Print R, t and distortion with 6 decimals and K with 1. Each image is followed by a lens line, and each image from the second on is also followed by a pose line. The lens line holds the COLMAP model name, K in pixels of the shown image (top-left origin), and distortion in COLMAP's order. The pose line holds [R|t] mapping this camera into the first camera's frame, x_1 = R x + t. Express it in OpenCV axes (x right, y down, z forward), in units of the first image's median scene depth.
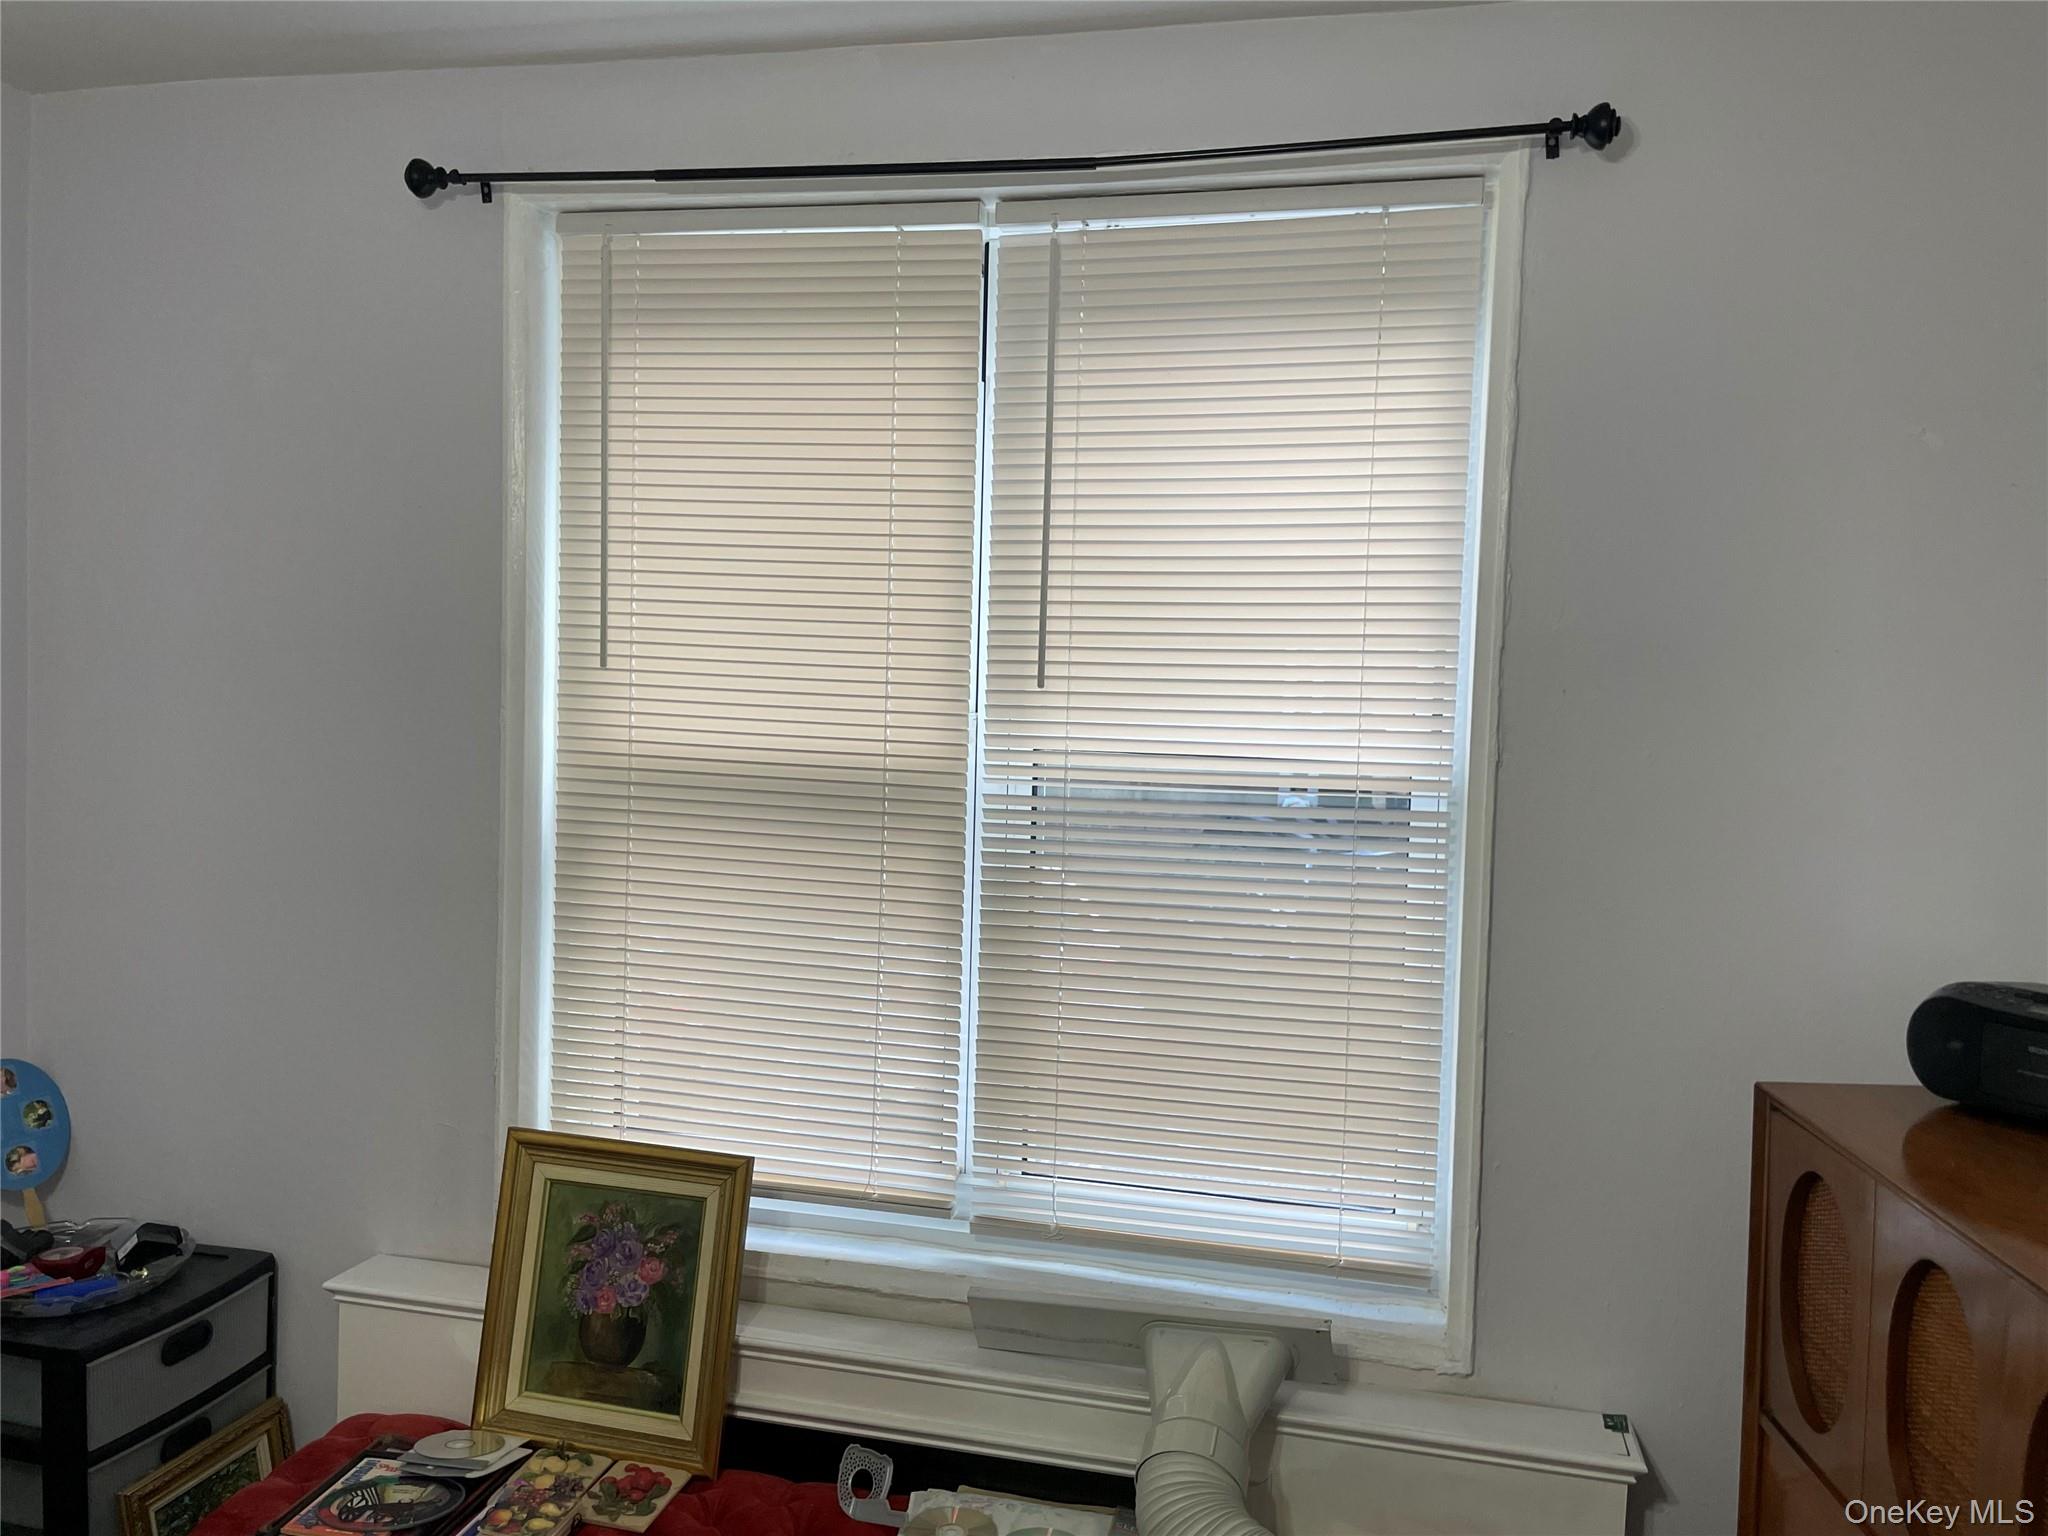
lens RADIAL K [[1615.2, 0, 1031.6], [0, 1615.2, 747.0], [0, 0, 1]] dist [0.099082, -0.155060]
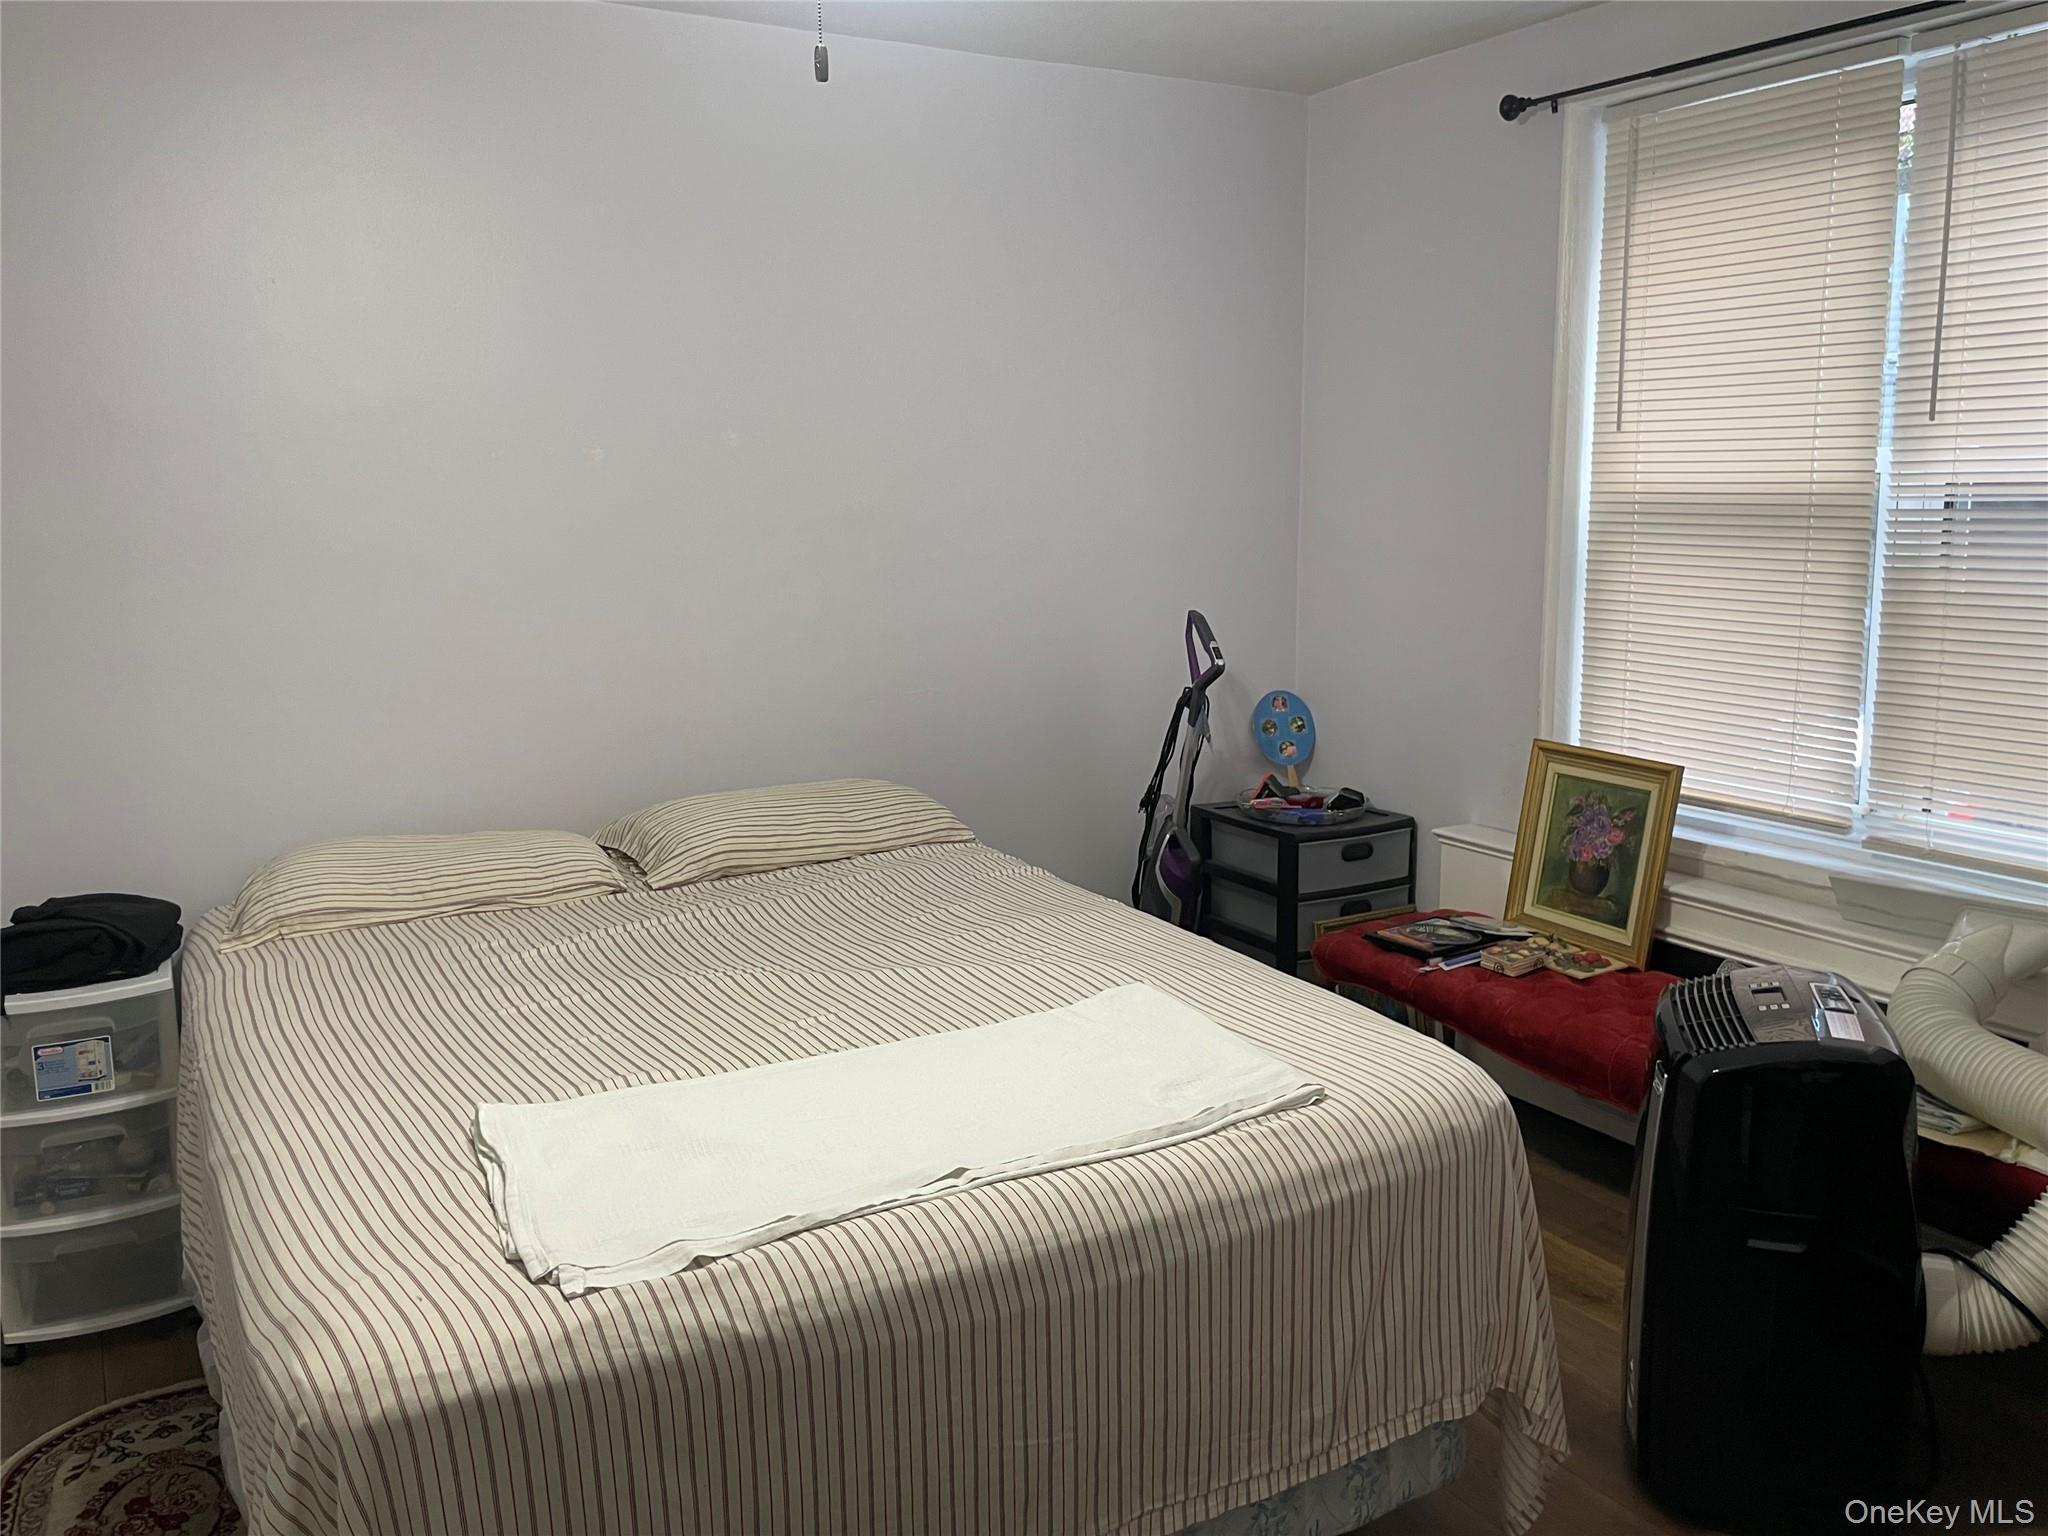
lens RADIAL K [[1549.7, 0, 1014.8], [0, 1549.7, 757.1], [0, 0, 1]] dist [0.115093, -0.138138]
pose [[0.691957, 0.088699, -0.716469, 0.408588], [-0.004970, 0.992985, 0.118132, 0.078733], [0.721921, -0.078182, 0.687544, -0.381070]]
